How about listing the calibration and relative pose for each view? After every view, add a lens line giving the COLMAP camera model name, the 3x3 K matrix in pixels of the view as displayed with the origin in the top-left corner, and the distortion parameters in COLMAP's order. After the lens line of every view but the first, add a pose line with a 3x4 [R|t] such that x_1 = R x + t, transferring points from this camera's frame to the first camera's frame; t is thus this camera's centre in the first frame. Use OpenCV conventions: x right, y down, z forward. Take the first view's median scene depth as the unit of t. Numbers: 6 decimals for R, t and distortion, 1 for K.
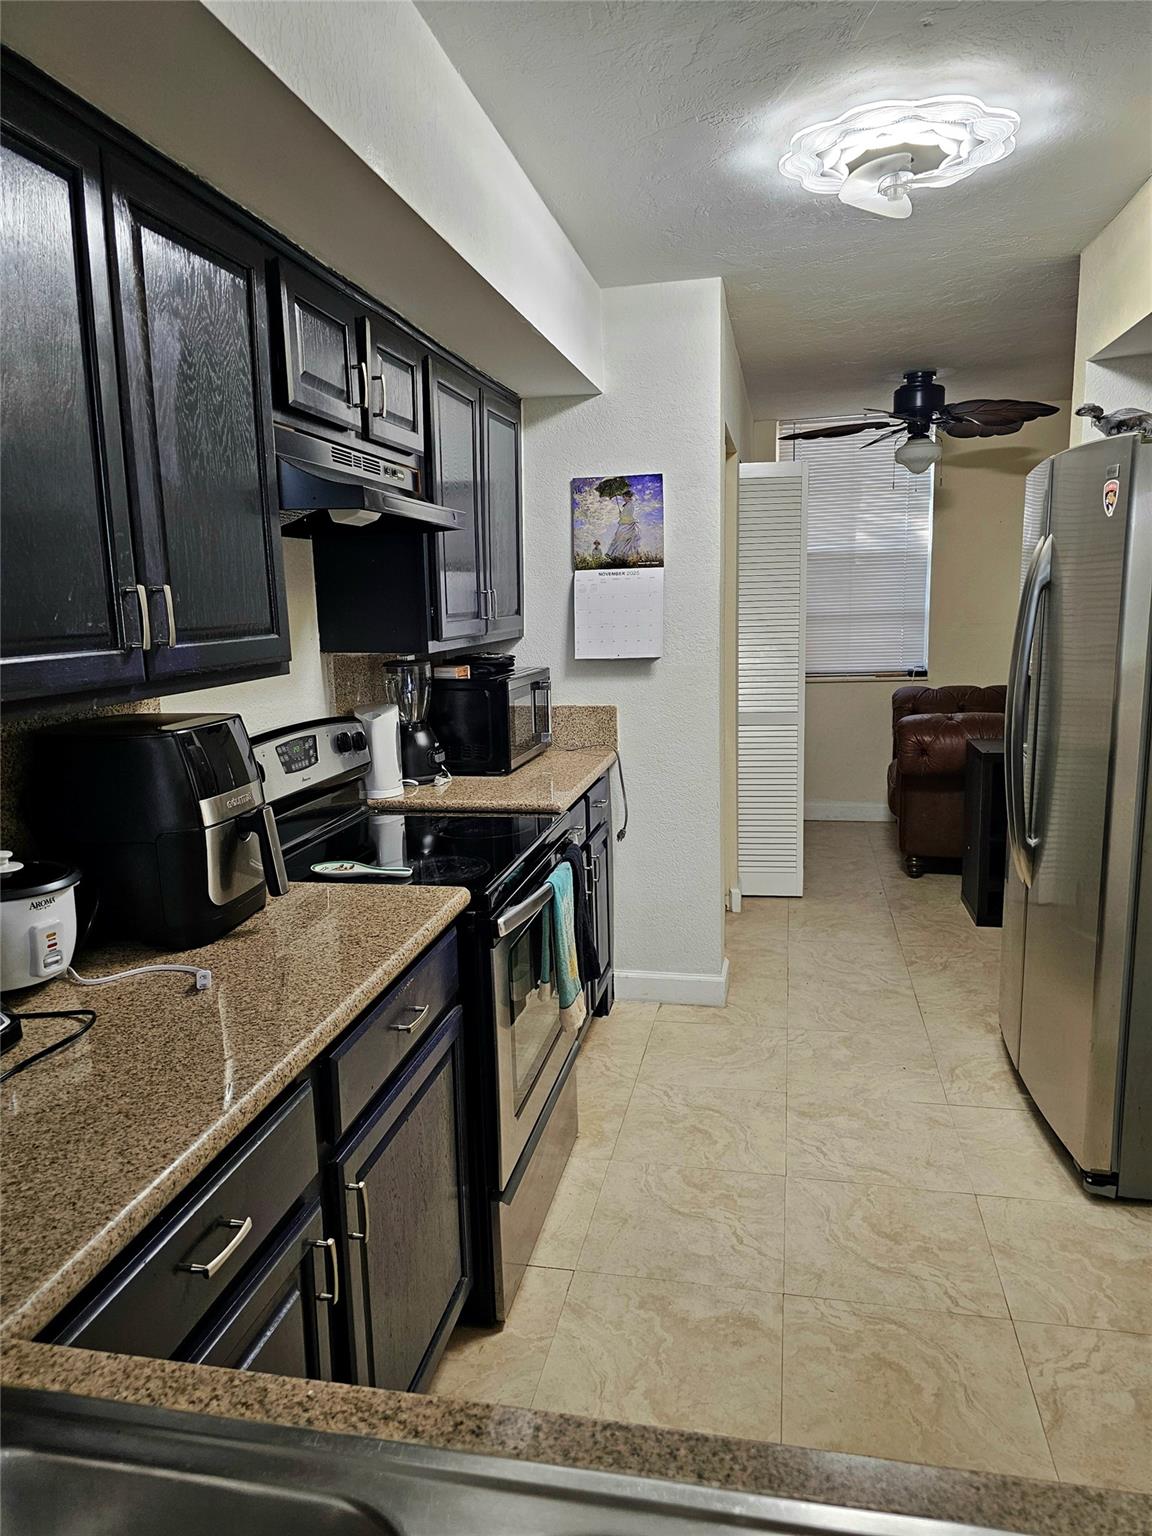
lens RADIAL K [[1033.6, 0, 576.0], [0, 1033.6, 768.0], [0, 0, 1]] dist [0.092298, -0.129611]
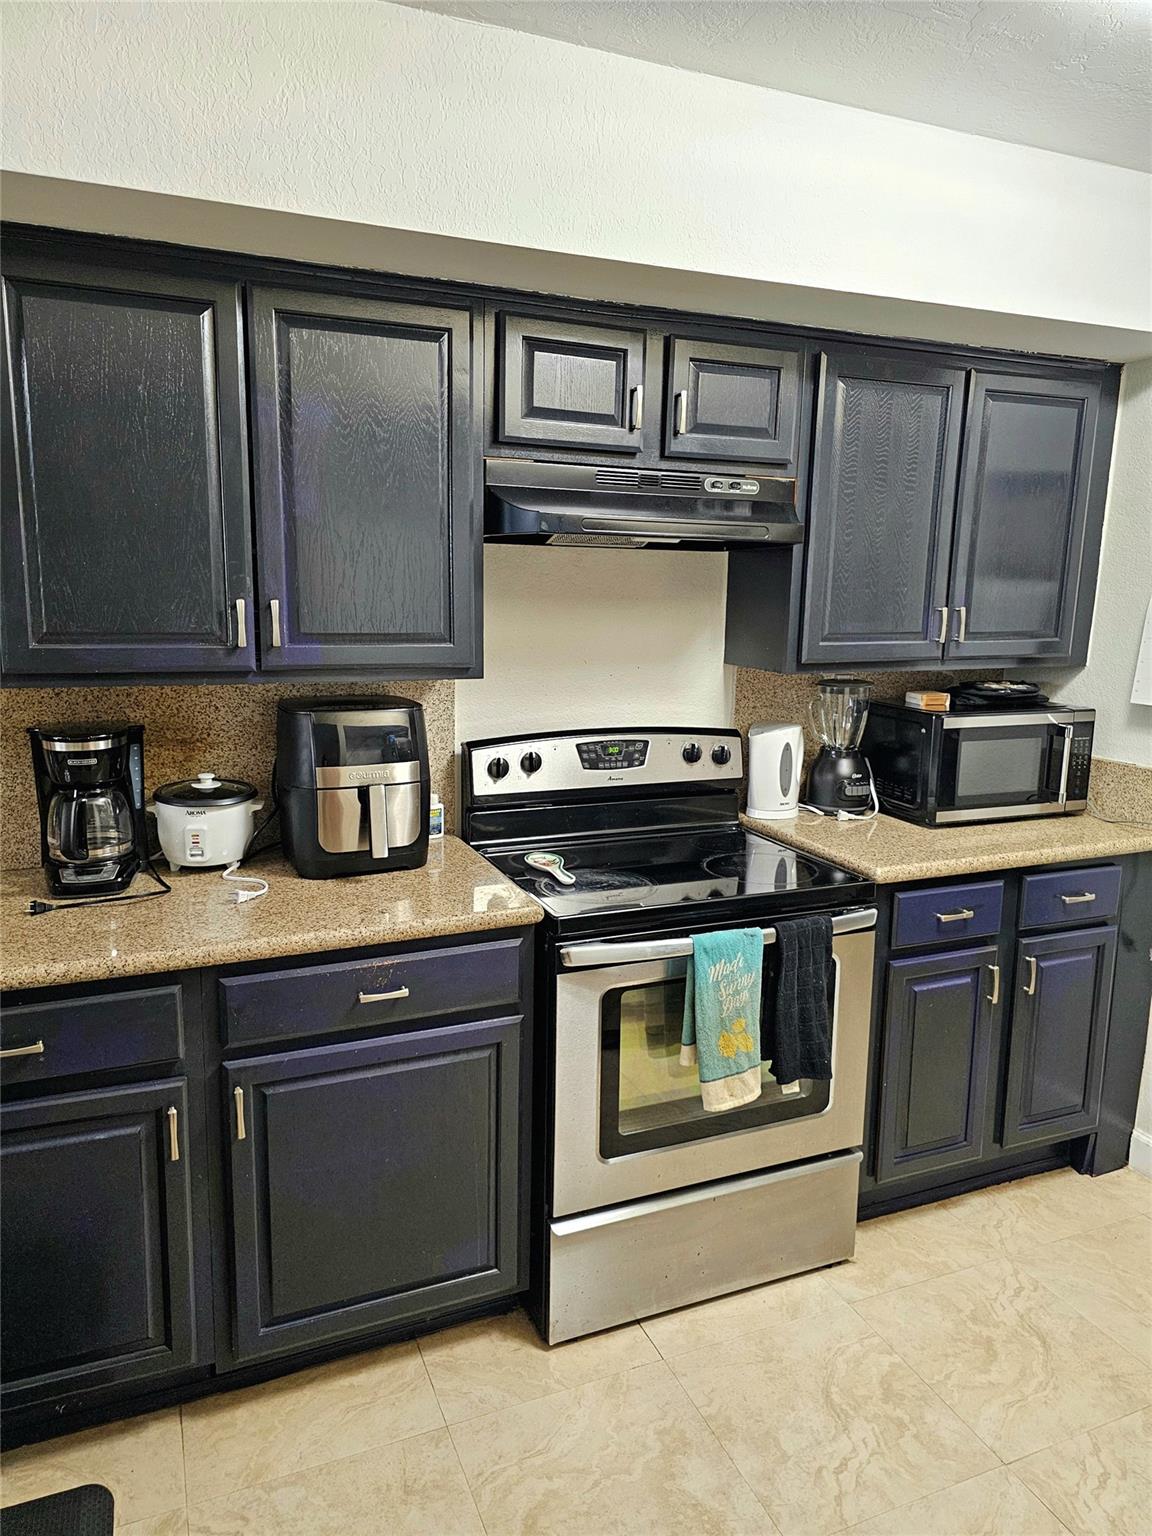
lens RADIAL K [[1038.8, 0, 576.7], [0, 1038.8, 761.8], [0, 0, 1]] dist [0.066512, -0.064345]
pose [[0.569135, 0.175072, -0.803390, 0.550795], [-0.167902, 0.981227, 0.094881, -0.097224], [0.804919, 0.080890, 0.587845, 0.326296]]
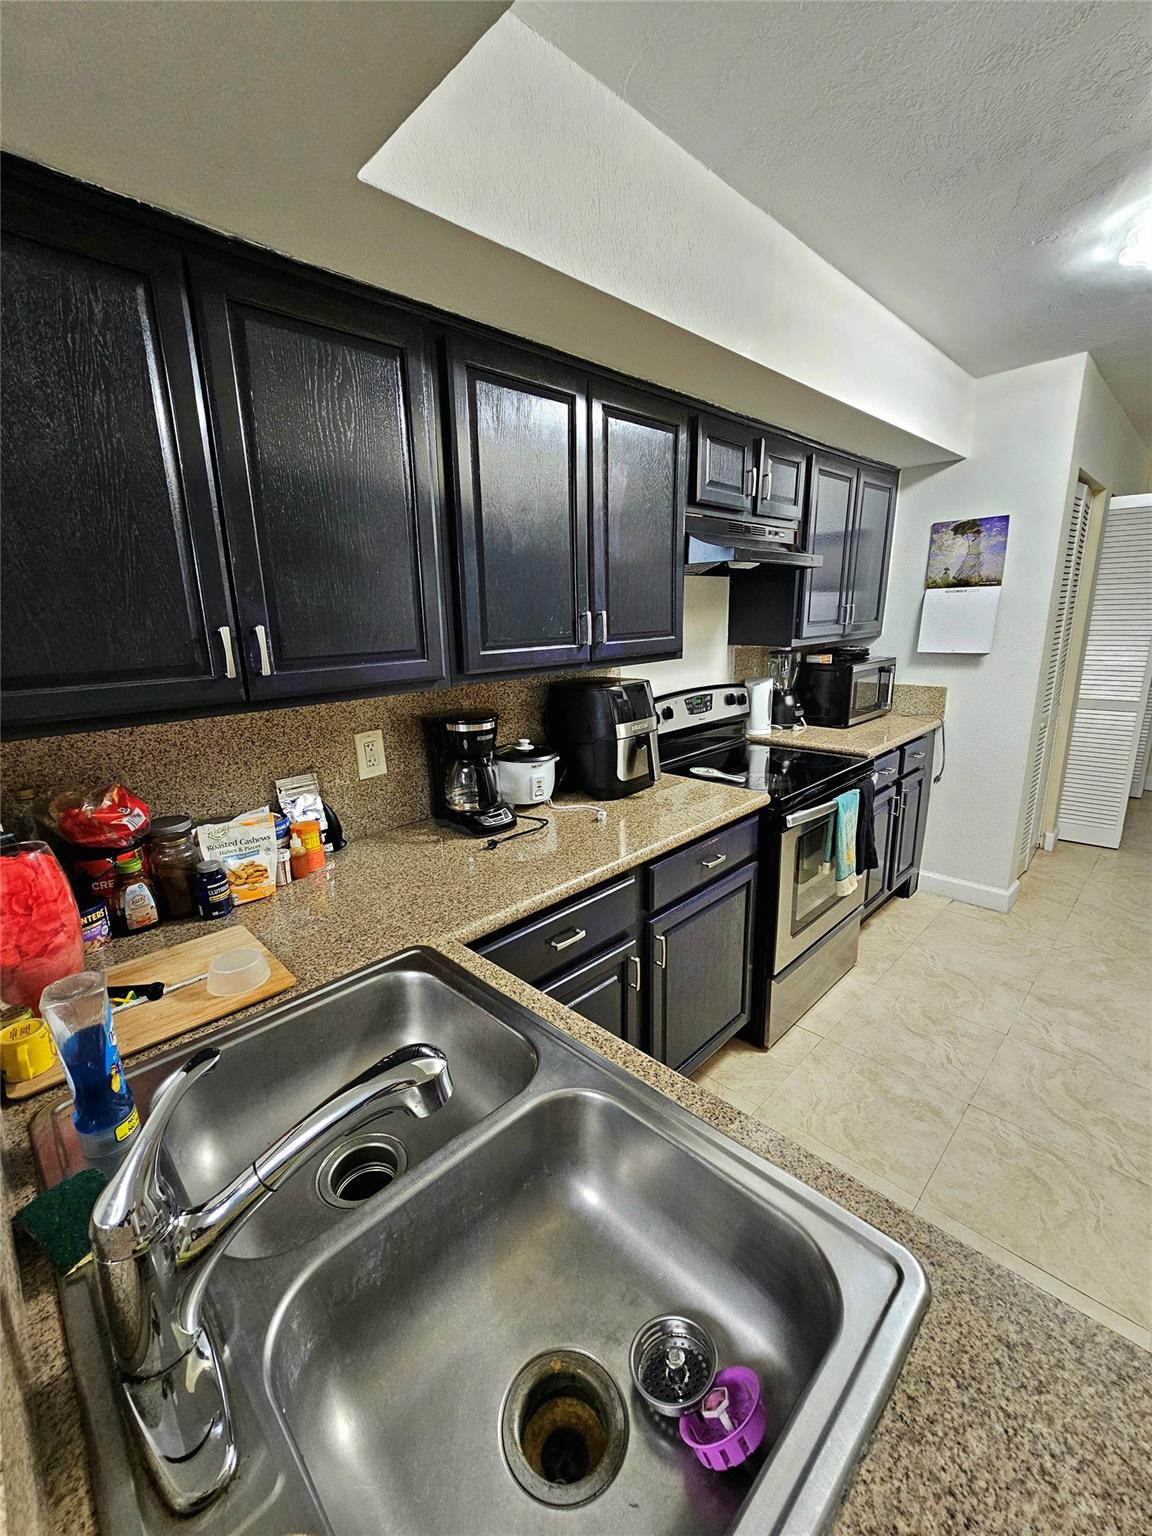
lens RADIAL K [[633.1, 0, 556.3], [0, 633.1, 769.7], [0, 0, 1]] dist [-0.002177, -0.000410]
pose [[0.824402, 0.136615, -0.549271, 0.127703], [-0.084135, 0.989231, 0.119764, -0.011110], [0.559717, -0.052521, 0.827018, -0.014605]]
